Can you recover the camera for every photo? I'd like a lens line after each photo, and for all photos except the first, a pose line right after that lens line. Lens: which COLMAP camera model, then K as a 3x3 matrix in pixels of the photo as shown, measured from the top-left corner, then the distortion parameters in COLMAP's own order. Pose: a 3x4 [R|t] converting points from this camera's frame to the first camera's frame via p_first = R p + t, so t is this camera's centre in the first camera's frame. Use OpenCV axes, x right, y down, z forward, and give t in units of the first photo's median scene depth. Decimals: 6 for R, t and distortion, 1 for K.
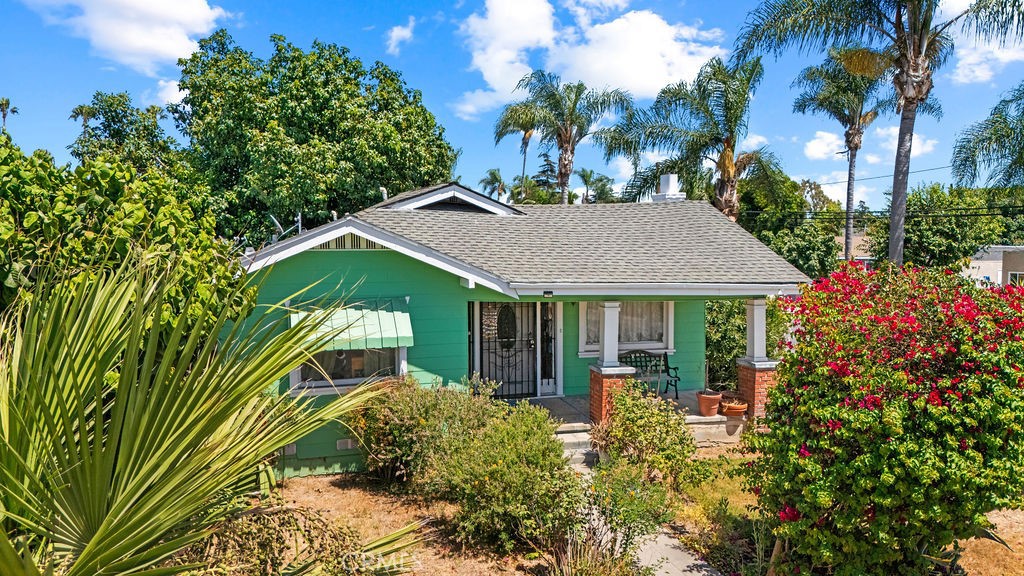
lens RADIAL K [[756.4, 0, 519.1], [0, 756.4, 252.8], [0, 0, 1]] dist [0.043519, -0.002332]
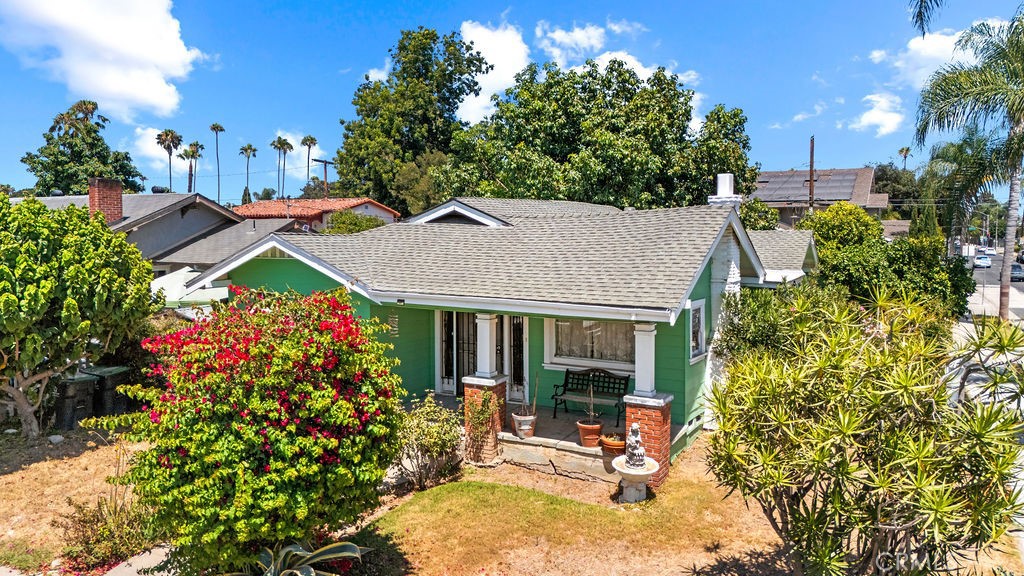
lens RADIAL K [[756.4, 0, 519.1], [0, 756.4, 252.8], [0, 0, 1]] dist [0.043519, -0.002332]
pose [[0.710596, 0.016024, -0.703417, 0.774274], [-0.008201, 0.999861, 0.014492, -0.029496], [0.703552, -0.004529, 0.710629, 0.272641]]
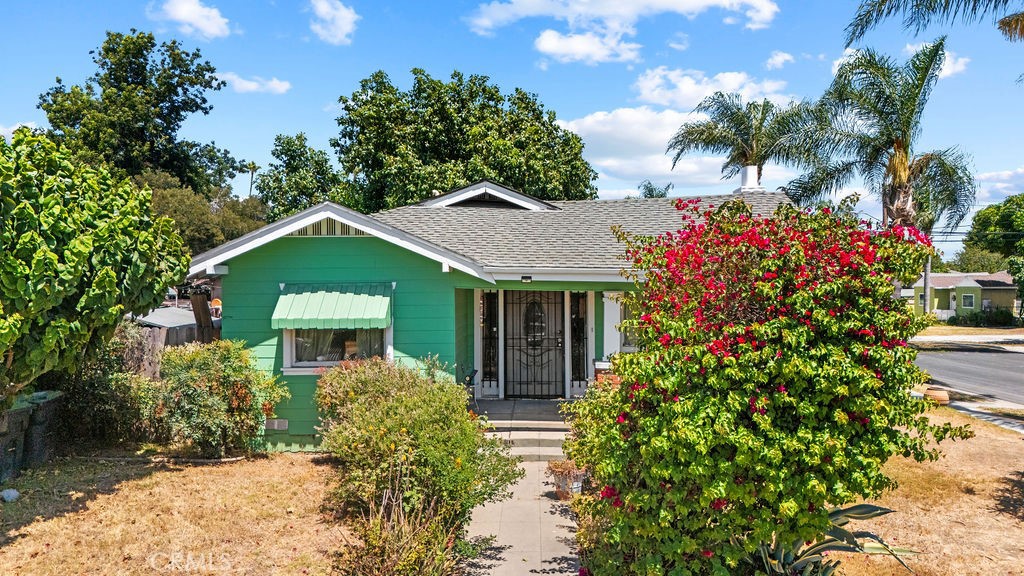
lens RADIAL K [[756.4, 0, 519.1], [0, 756.4, 252.8], [0, 0, 1]] dist [0.043519, -0.002332]
pose [[0.946747, -0.016221, -0.321570, 0.277267], [-0.002431, 0.998342, -0.057518, 0.062395], [0.321969, 0.055237, 0.945137, 0.074655]]
